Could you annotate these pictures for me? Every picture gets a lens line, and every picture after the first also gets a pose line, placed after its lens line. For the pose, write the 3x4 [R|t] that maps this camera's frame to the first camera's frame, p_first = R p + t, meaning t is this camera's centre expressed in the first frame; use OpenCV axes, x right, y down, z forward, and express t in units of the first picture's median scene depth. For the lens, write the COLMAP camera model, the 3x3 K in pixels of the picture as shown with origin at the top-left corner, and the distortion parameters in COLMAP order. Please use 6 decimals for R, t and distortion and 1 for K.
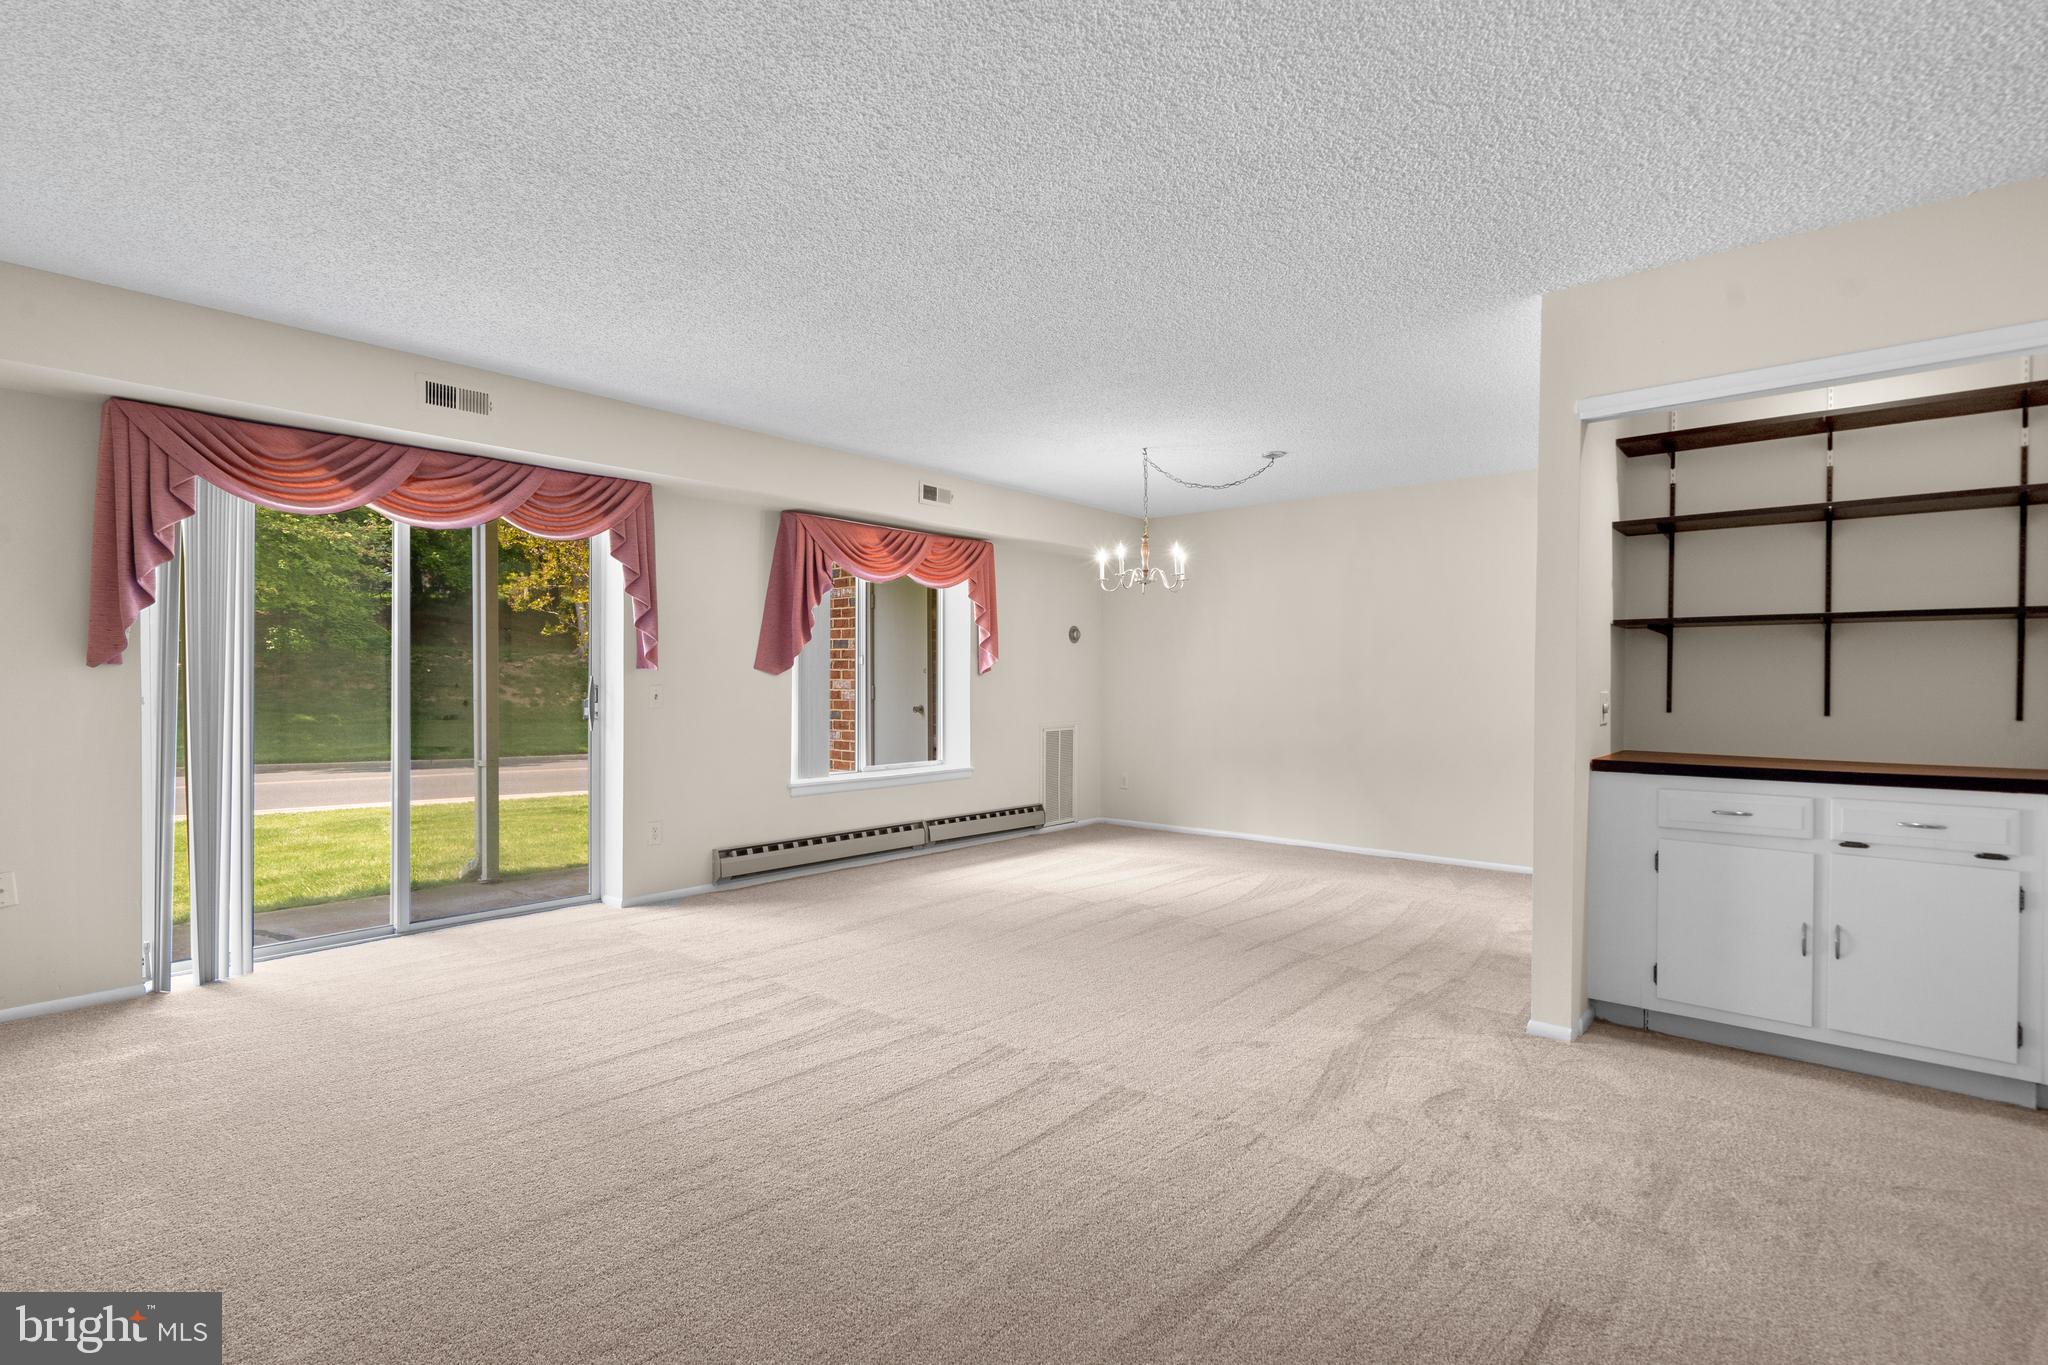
lens RADIAL K [[957.6, 0, 1035.7], [0, 957.6, 694.7], [0, 0, 1]] dist [-0.002681, 0.003582]
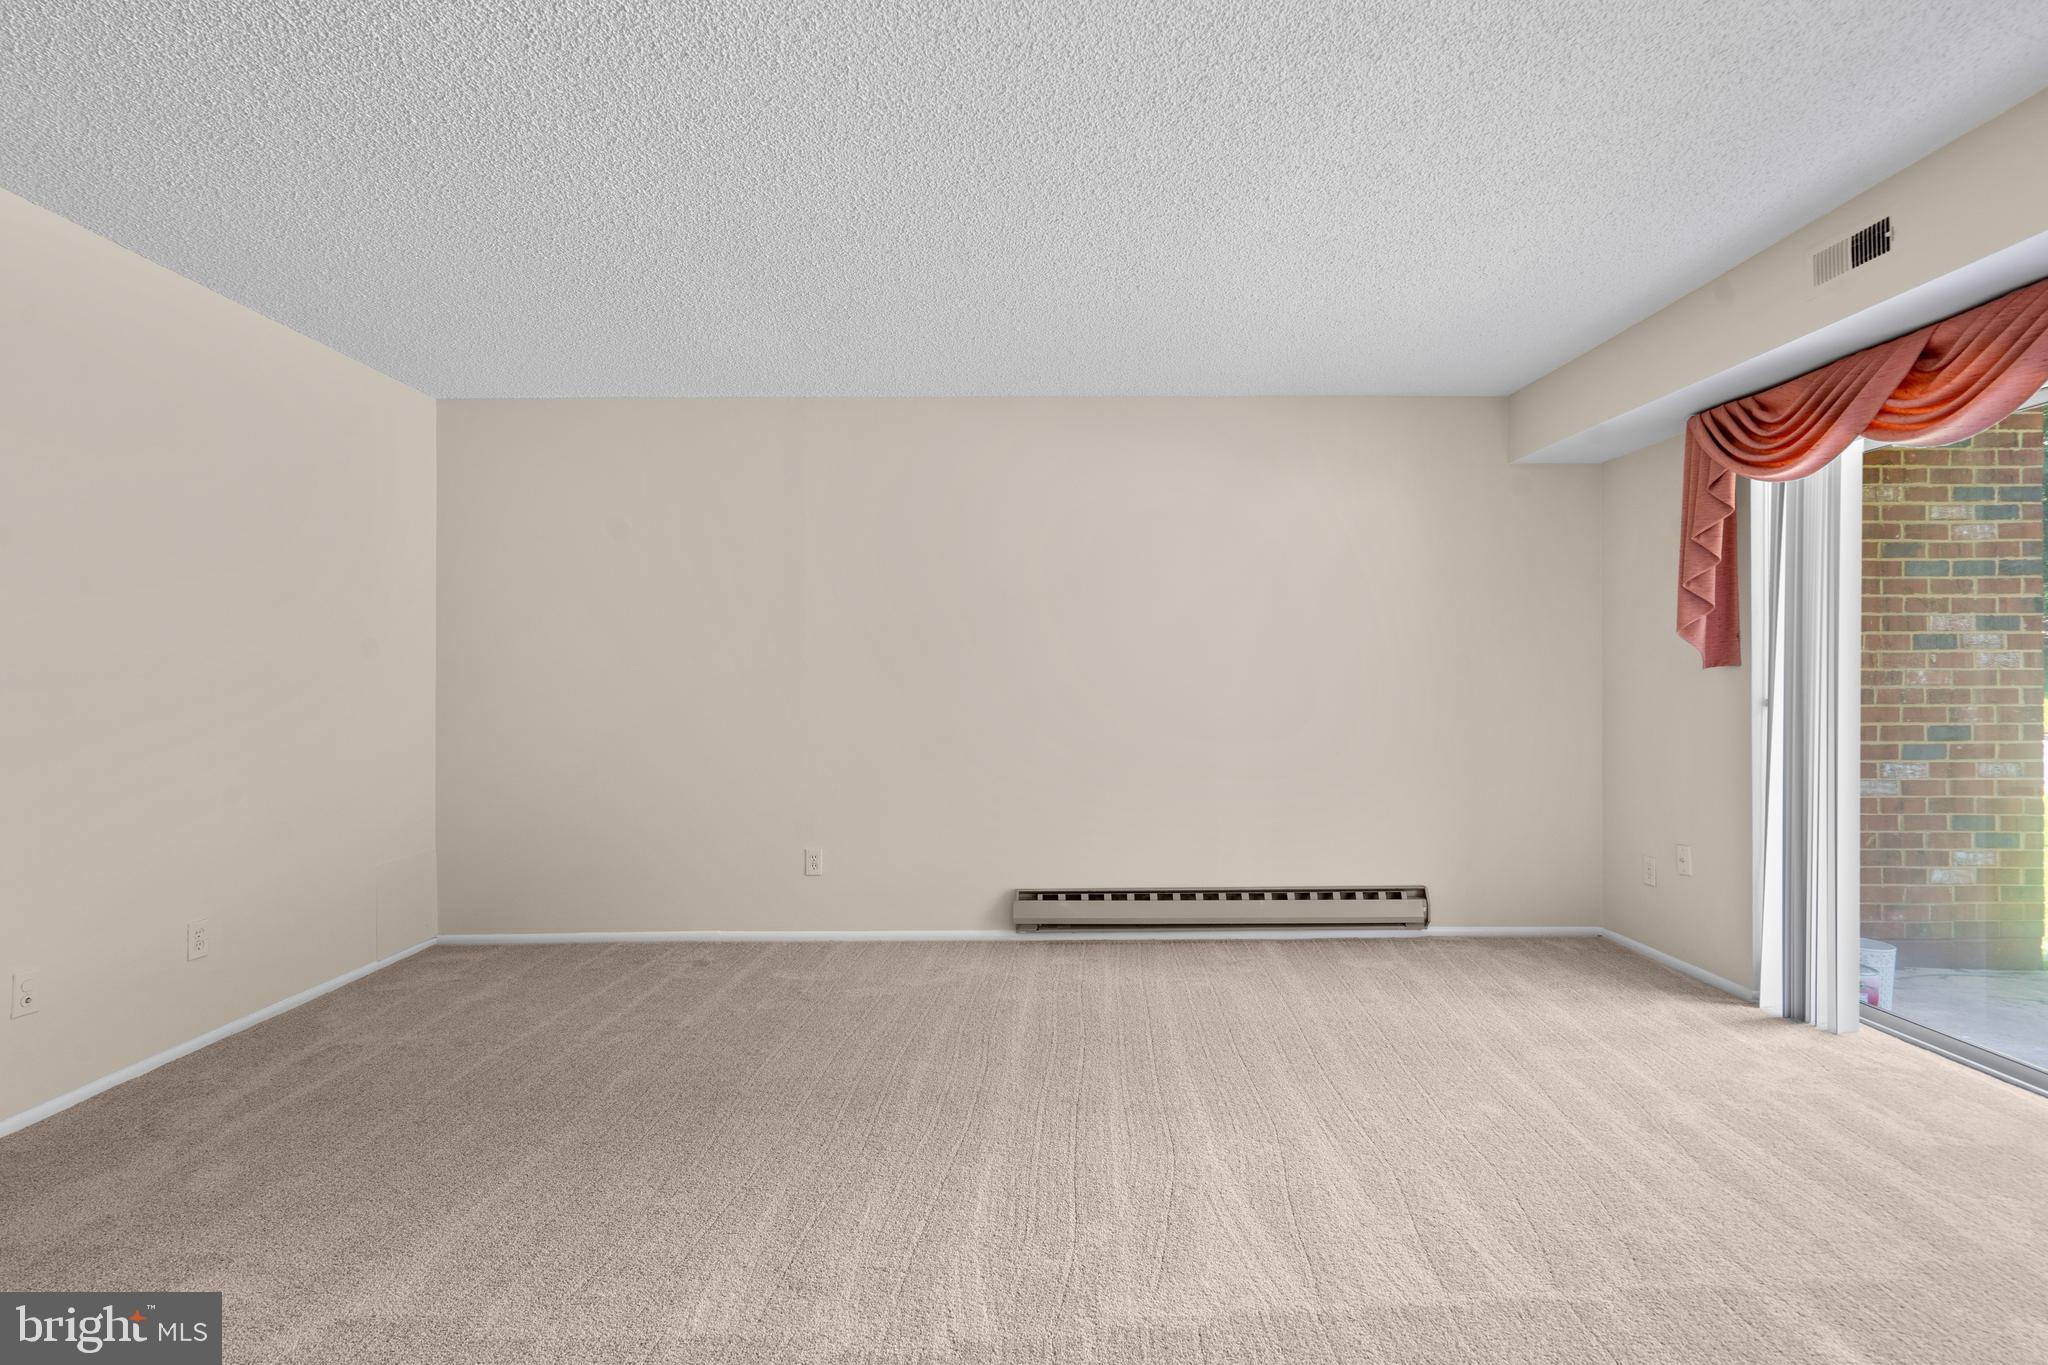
lens RADIAL K [[957.6, 0, 1024.2], [0, 957.6, 676.7], [0, 0, 1]] dist [-0.002681, 0.003582]
pose [[-0.757959, -0.002916, -0.652296, 0.235569], [-0.009595, 0.999932, 0.006680, -0.017216], [0.652232, 0.011322, -0.757935, 1.069750]]
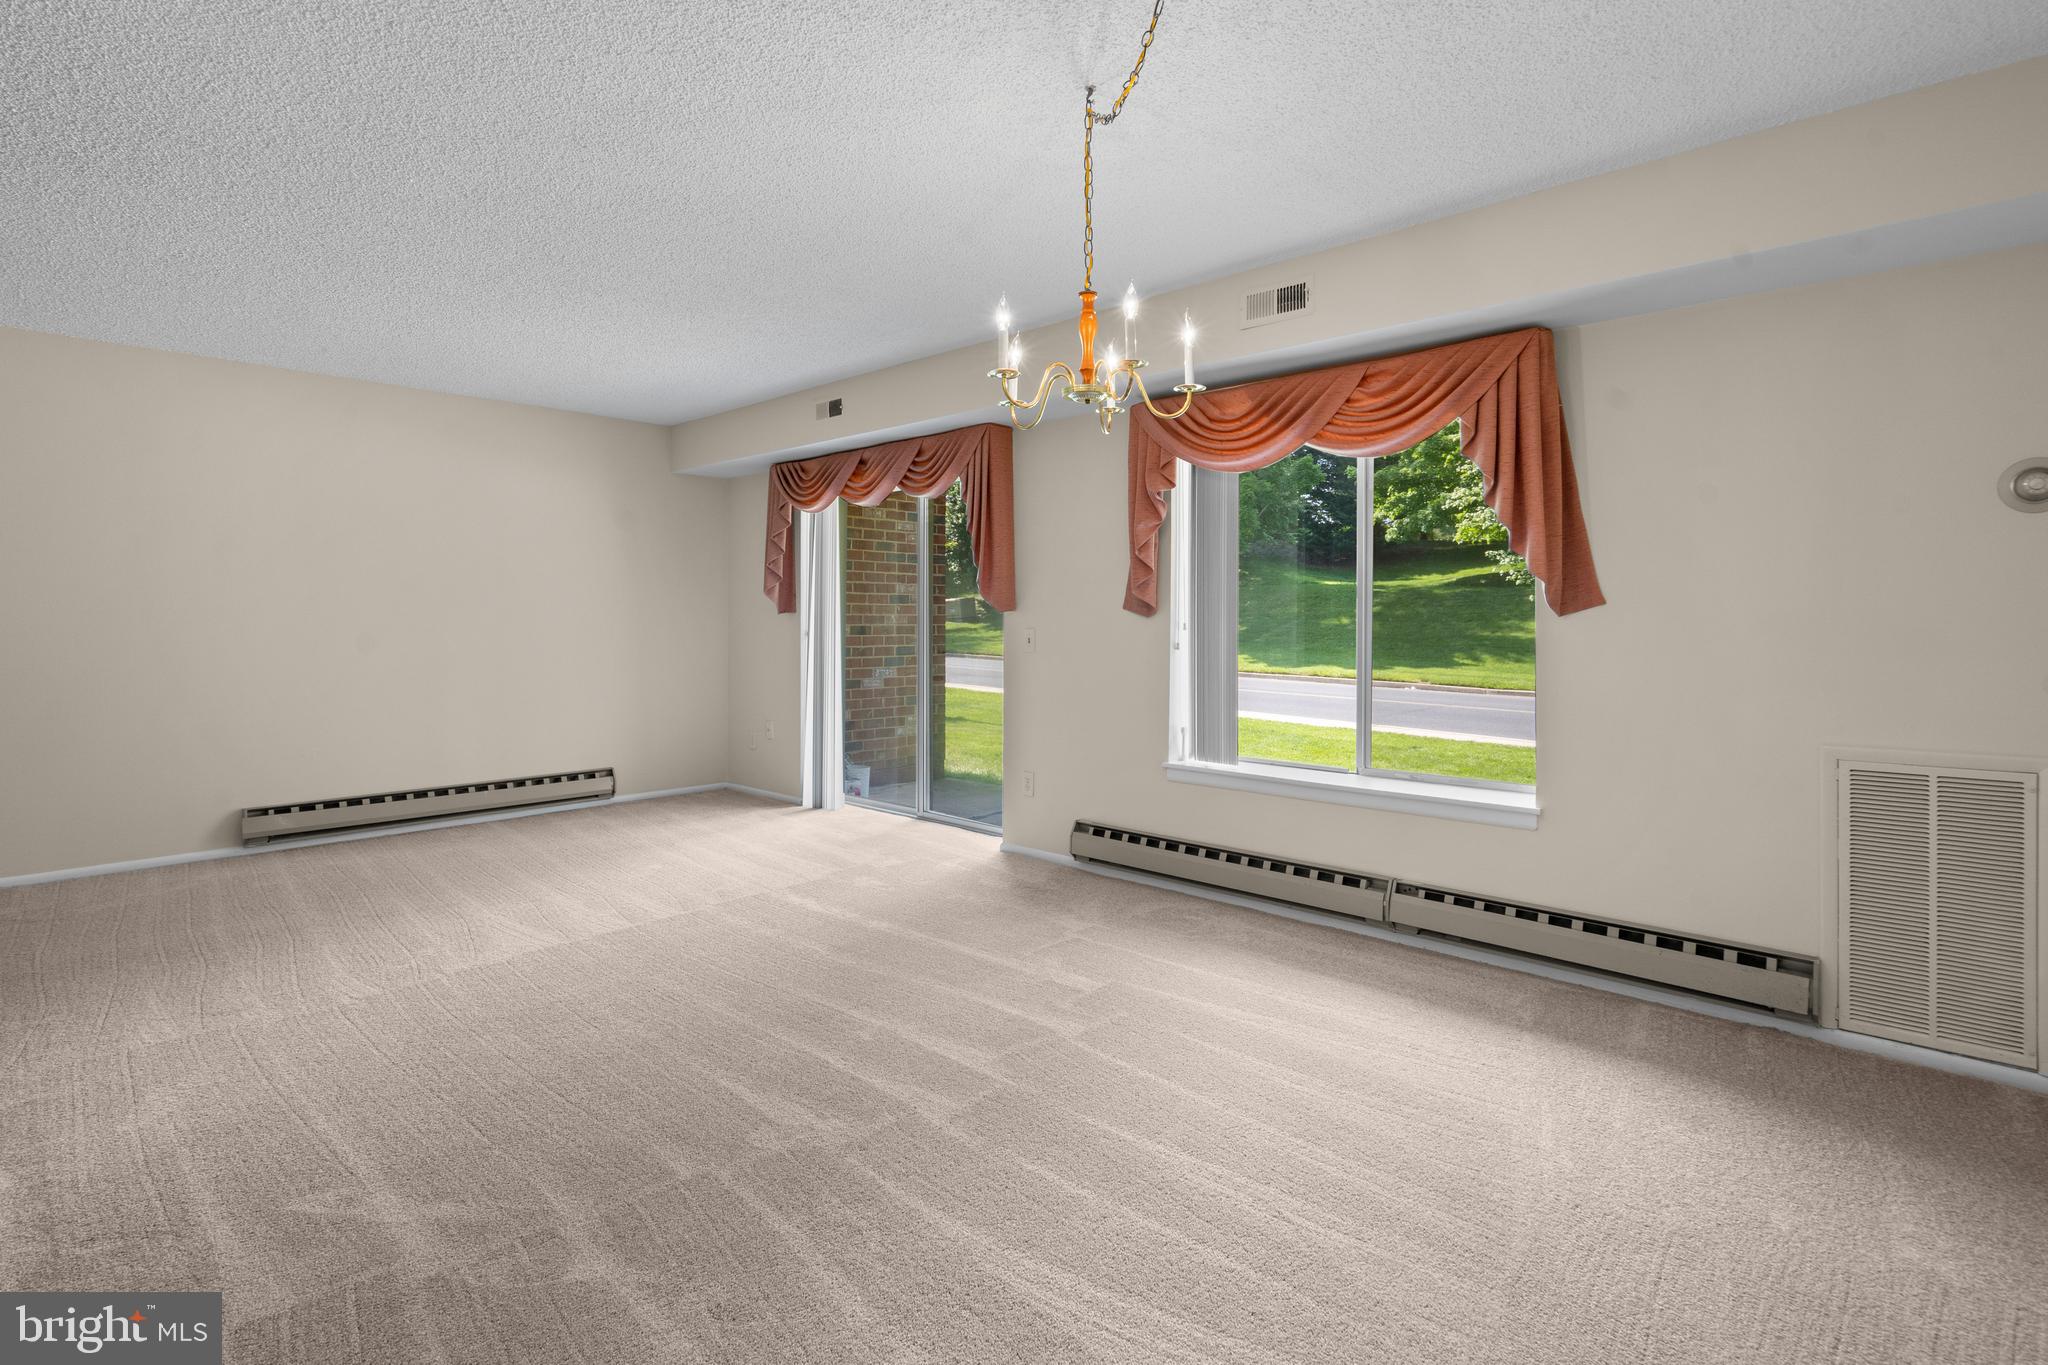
lens RADIAL K [[1002.6, 0, 1043.4], [0, 1002.6, 625.7], [0, 0, 1]] dist [-0.004060, 0.001420]
pose [[-0.043876, 0.004149, -0.999028, 0.726277], [-0.017242, 0.999839, 0.004909, -0.021229], [0.998888, 0.017440, -0.043797, 1.289208]]
